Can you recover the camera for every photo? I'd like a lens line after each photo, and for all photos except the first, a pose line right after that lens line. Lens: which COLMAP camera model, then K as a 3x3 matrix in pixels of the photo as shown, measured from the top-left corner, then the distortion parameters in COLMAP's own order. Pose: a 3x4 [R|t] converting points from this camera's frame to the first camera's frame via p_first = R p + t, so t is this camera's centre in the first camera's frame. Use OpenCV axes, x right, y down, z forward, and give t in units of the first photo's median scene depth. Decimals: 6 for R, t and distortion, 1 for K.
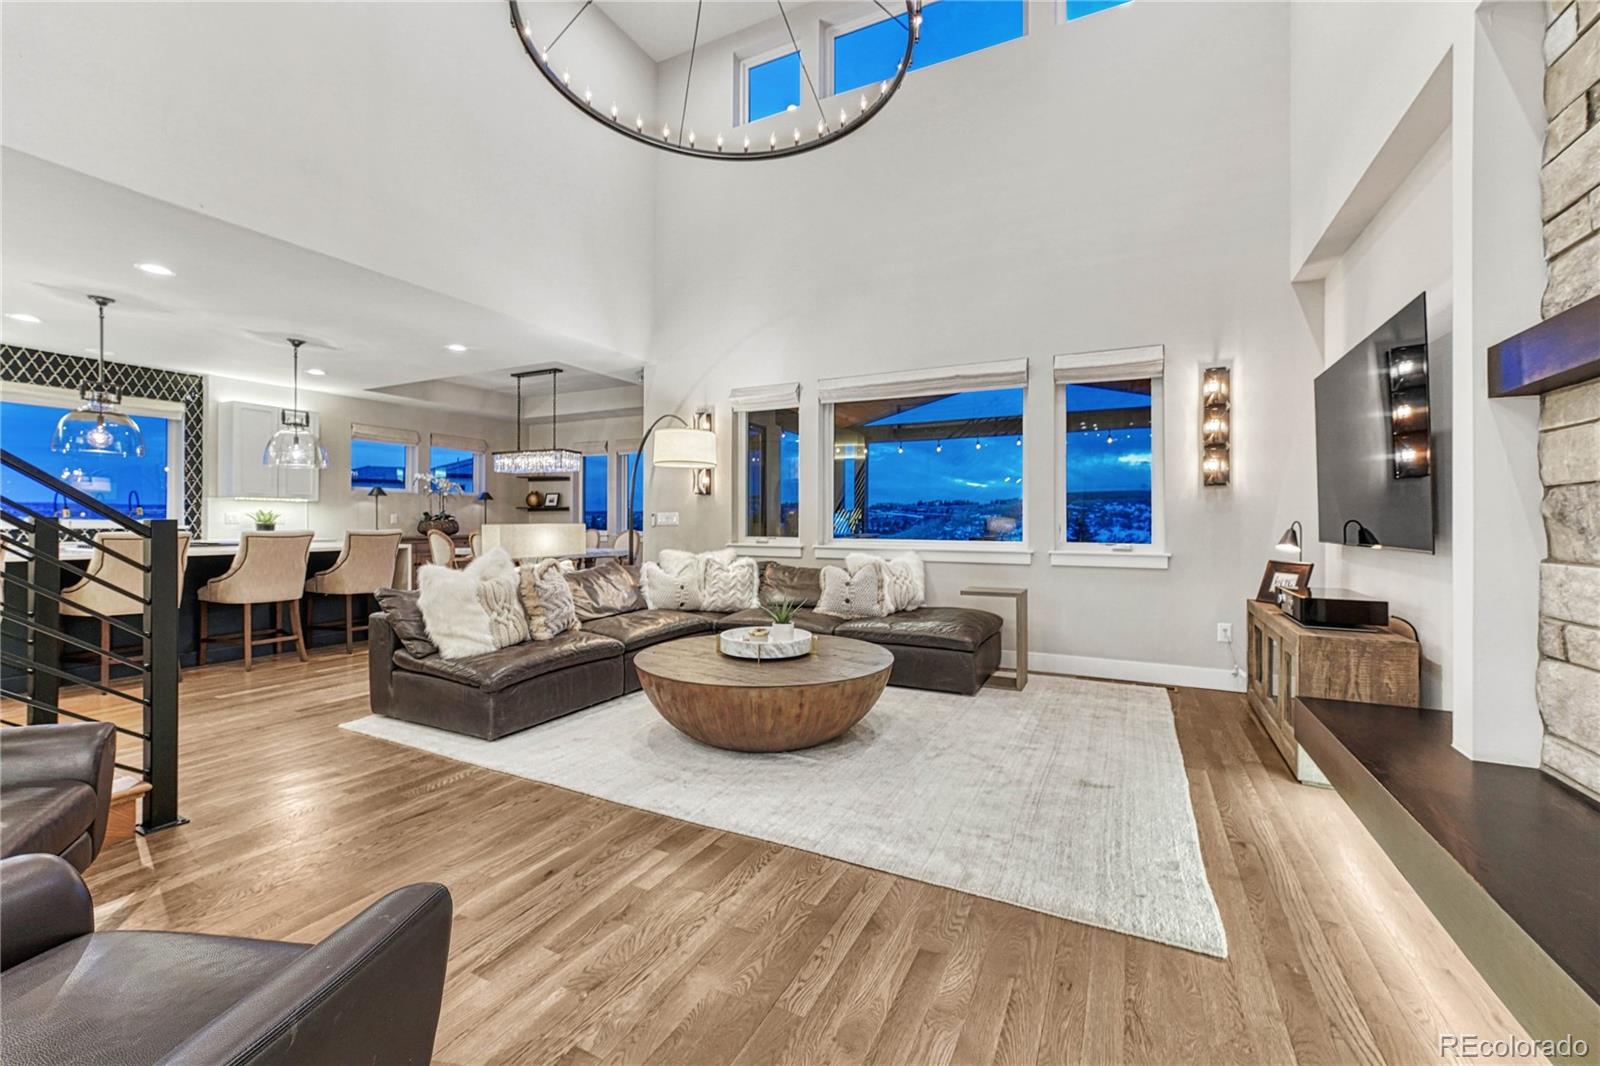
lens RADIAL K [[646.9, 0, 800.0], [0, 646.9, 533.0], [0, 0, 1]] dist [-0.003155, -0.000285]
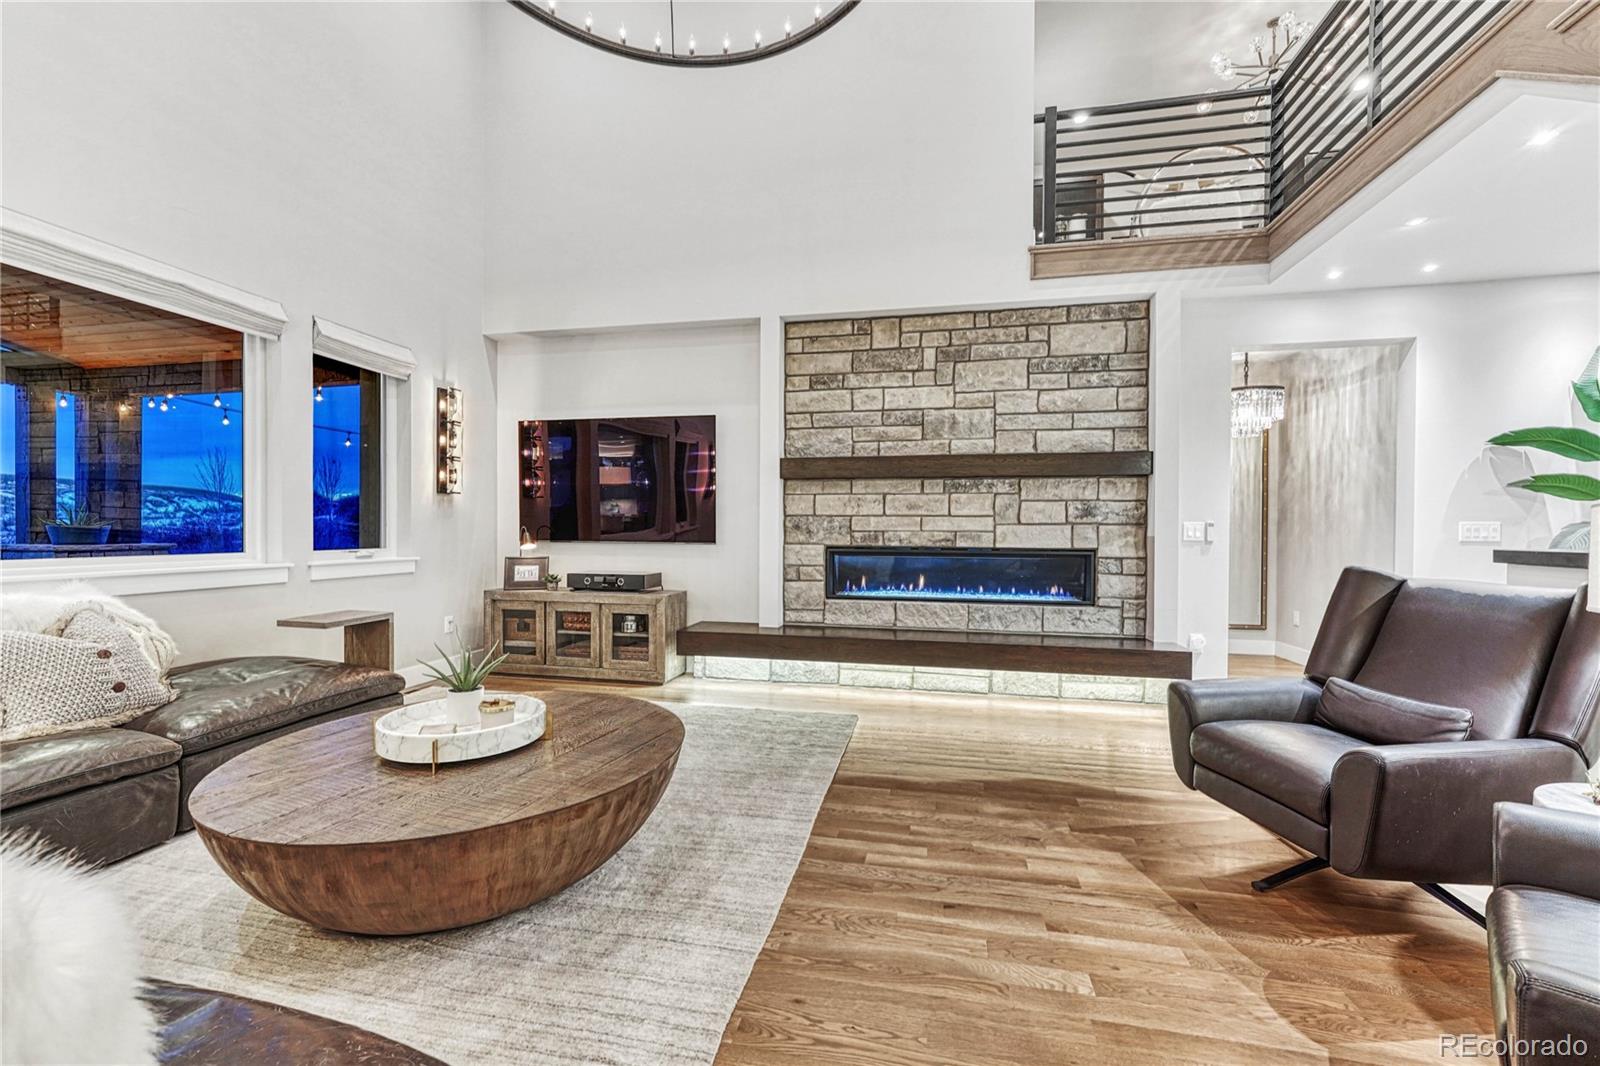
lens RADIAL K [[646.9, 0, 800.0], [0, 646.9, 533.0], [0, 0, 1]] dist [-0.003155, -0.000285]
pose [[-0.262503, -0.012608, 0.964849, -1.161451], [0.008159, 0.999850, 0.015285, -0.034360], [-0.964897, 0.011885, -0.262361, 1.363196]]
